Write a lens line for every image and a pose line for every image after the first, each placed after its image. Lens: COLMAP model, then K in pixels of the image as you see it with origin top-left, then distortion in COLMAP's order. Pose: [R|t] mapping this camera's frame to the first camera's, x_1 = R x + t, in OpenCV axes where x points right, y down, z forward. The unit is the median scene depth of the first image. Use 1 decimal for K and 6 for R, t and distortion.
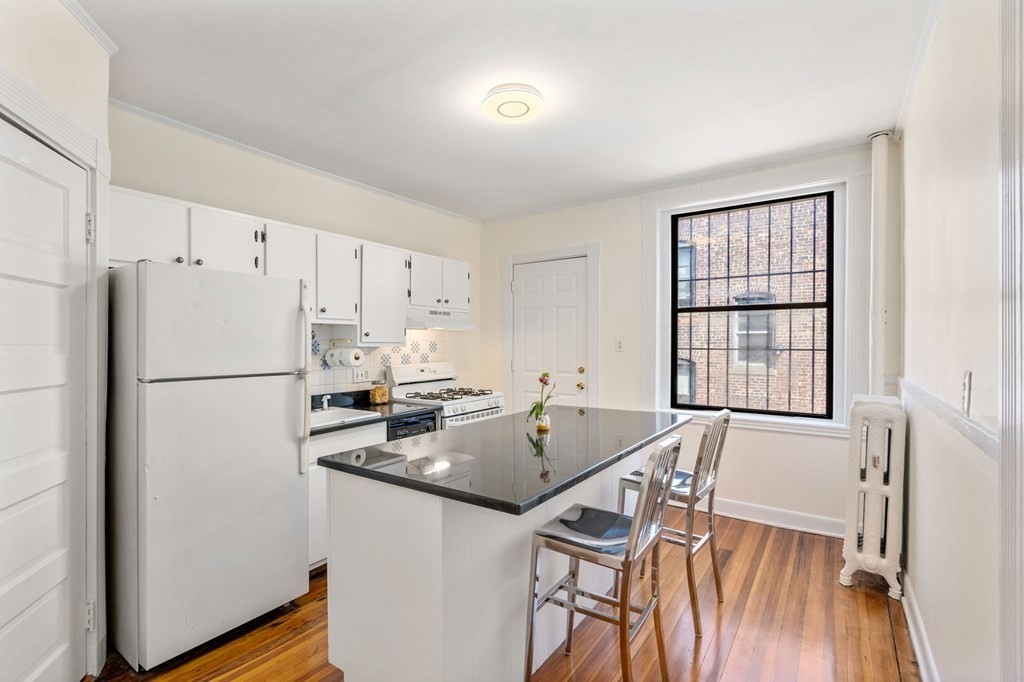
lens RADIAL K [[464.6, 0, 513.6], [0, 464.6, 343.1], [0, 0, 1]] dist [-0.000776, -0.000124]
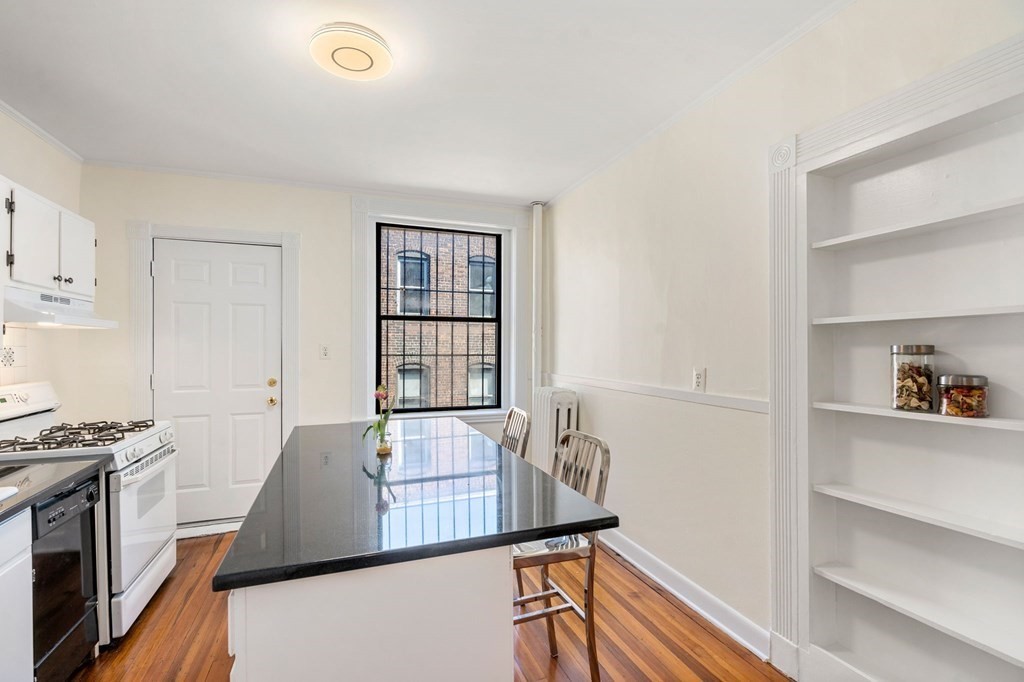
lens RADIAL K [[464.6, 0, 513.6], [0, 464.6, 343.1], [0, 0, 1]] dist [-0.000776, -0.000124]
pose [[0.562292, 0.011281, 0.826862, -0.353665], [0.001452, 0.999892, -0.014629, 0.000537], [-0.826938, 0.009427, 0.562215, 0.215196]]
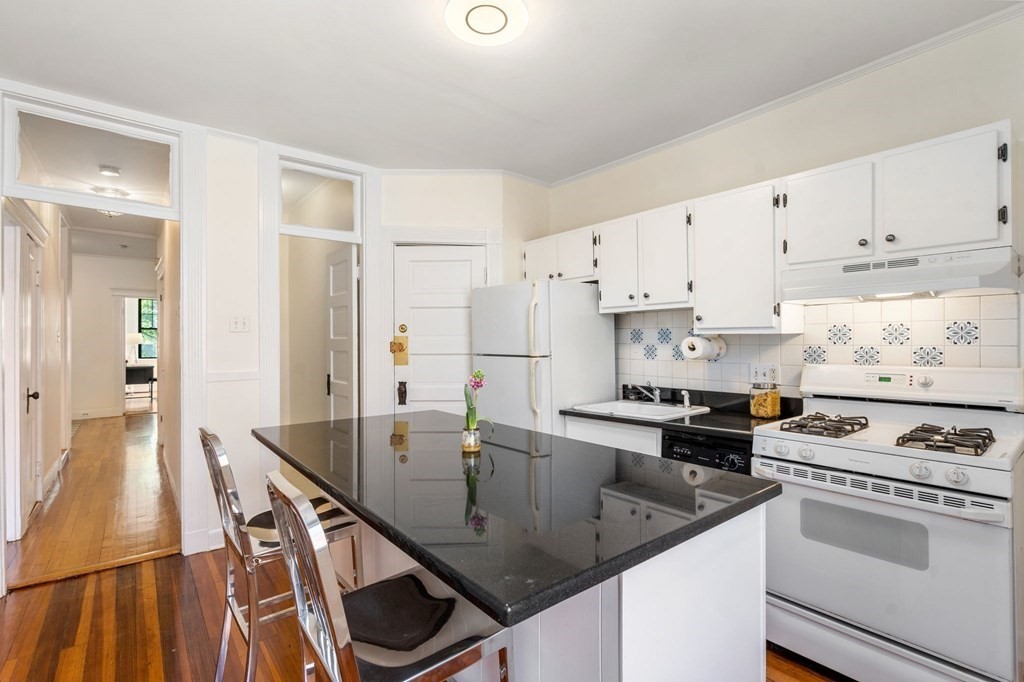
lens RADIAL K [[464.6, 0, 513.6], [0, 464.6, 343.1], [0, 0, 1]] dist [-0.000776, -0.000124]
pose [[-0.270871, 0.002682, -0.962612, 0.476255], [0.005077, 0.999986, 0.001358, 0.018182], [0.962602, -0.004520, -0.270881, 0.846281]]
